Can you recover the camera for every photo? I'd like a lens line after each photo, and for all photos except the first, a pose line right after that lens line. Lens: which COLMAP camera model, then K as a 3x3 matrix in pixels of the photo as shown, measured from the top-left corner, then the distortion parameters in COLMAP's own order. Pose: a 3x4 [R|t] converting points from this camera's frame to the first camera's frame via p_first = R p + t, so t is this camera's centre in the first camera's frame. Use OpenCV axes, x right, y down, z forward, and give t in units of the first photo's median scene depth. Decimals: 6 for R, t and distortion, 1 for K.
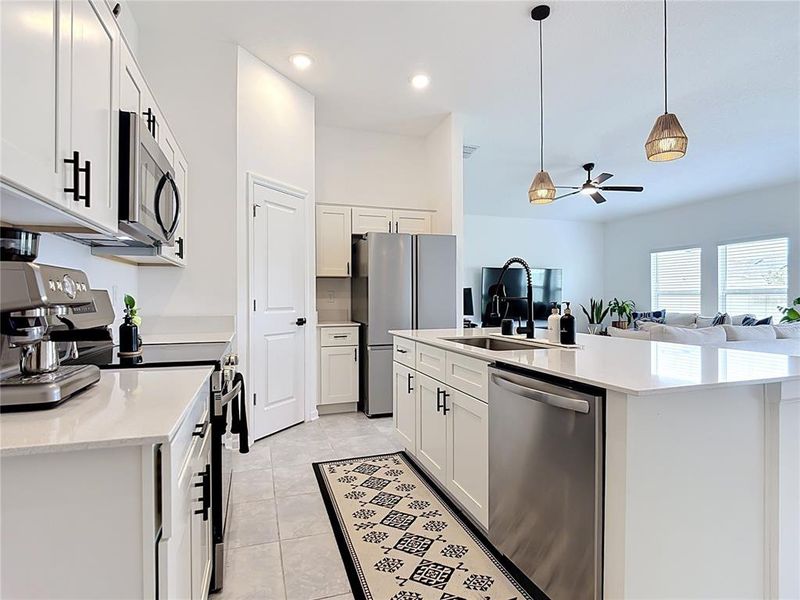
lens RADIAL K [[419.4, 0, 389.4], [0, 419.4, 302.4], [0, 0, 1]] dist [-0.002547, -0.000304]
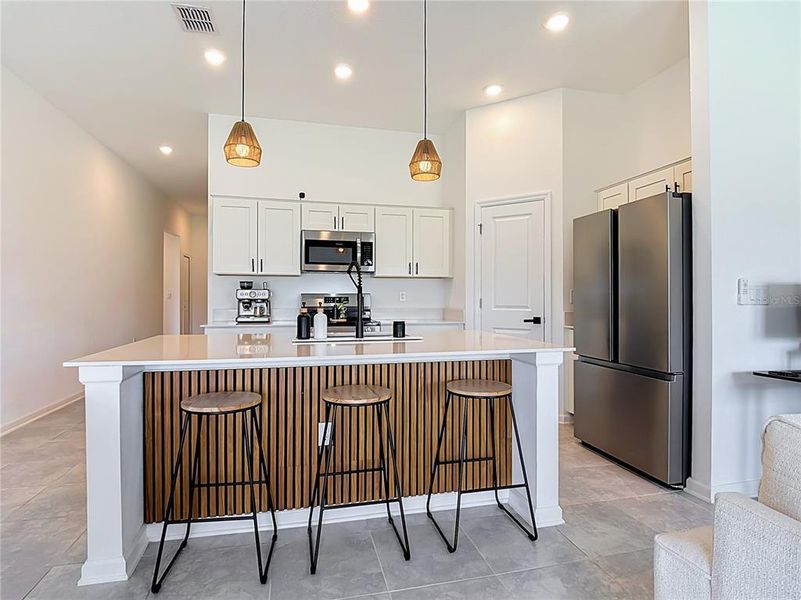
lens RADIAL K [[439.0, 0, 402.3], [0, 439.0, 303.9], [0, 0, 1]] dist [-0.000968, -0.000452]
pose [[-0.060967, 0.009865, -0.998091, 1.001758], [-0.010728, 0.999887, 0.010538, -0.002291], [0.998082, 0.011350, -0.060854, 0.824291]]
